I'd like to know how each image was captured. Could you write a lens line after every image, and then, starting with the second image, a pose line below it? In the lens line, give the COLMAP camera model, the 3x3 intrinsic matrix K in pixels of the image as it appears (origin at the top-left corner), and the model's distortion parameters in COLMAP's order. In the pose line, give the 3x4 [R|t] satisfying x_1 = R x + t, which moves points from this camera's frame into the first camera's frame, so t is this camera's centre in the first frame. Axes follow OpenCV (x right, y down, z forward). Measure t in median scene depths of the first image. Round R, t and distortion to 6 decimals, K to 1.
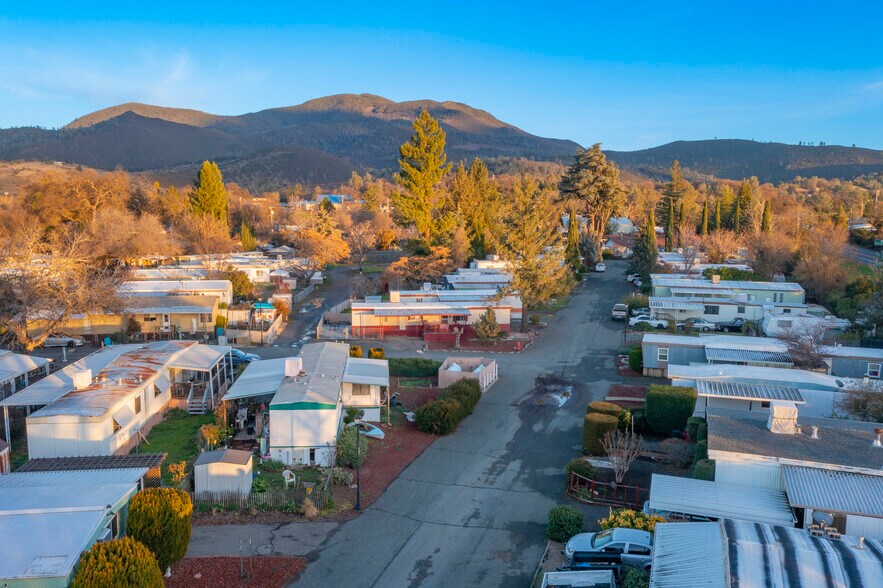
lens RADIAL K [[697.0, 0, 439.2], [0, 697.0, 296.0], [0, 0, 1]] dist [0.002061, 0.010337]
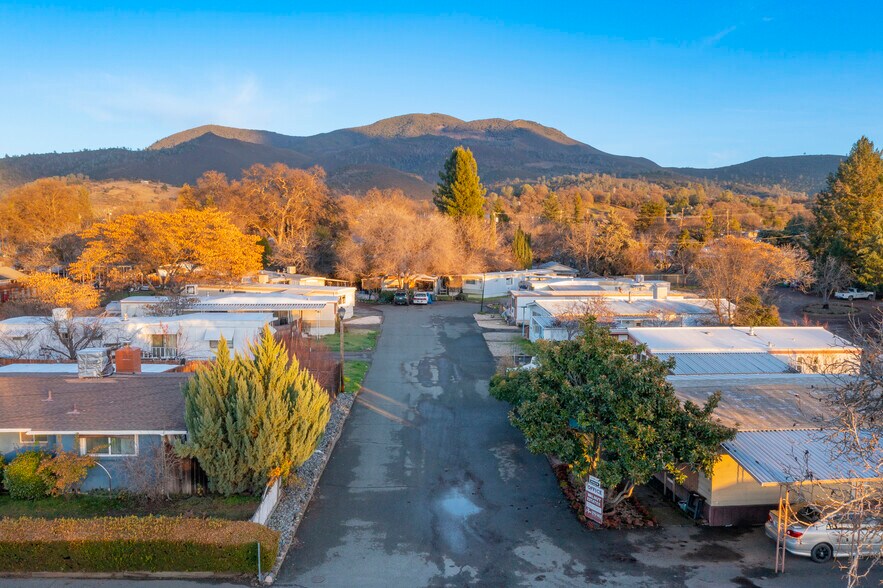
lens RADIAL K [[697.0, 0, 438.8], [0, 697.0, 297.1], [0, 0, 1]] dist [0.002061, 0.010337]
pose [[0.996132, 0.010598, -0.087224, -0.068785], [-0.012852, 0.999597, -0.025320, -0.003524], [0.086920, 0.026343, 0.995867, 0.062777]]
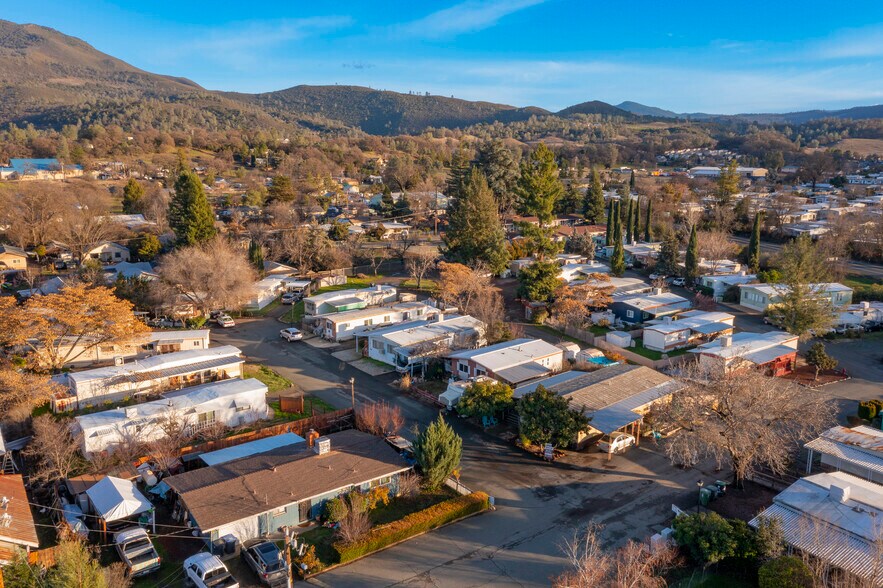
lens RADIAL K [[697.0, 0, 437.4], [0, 697.0, 292.7], [0, 0, 1]] dist [0.002061, 0.010337]
pose [[0.860560, -0.106172, 0.498161, -0.121036], [0.066778, 0.993110, 0.096301, -0.025583], [-0.504953, -0.049607, 0.861720, 0.026046]]
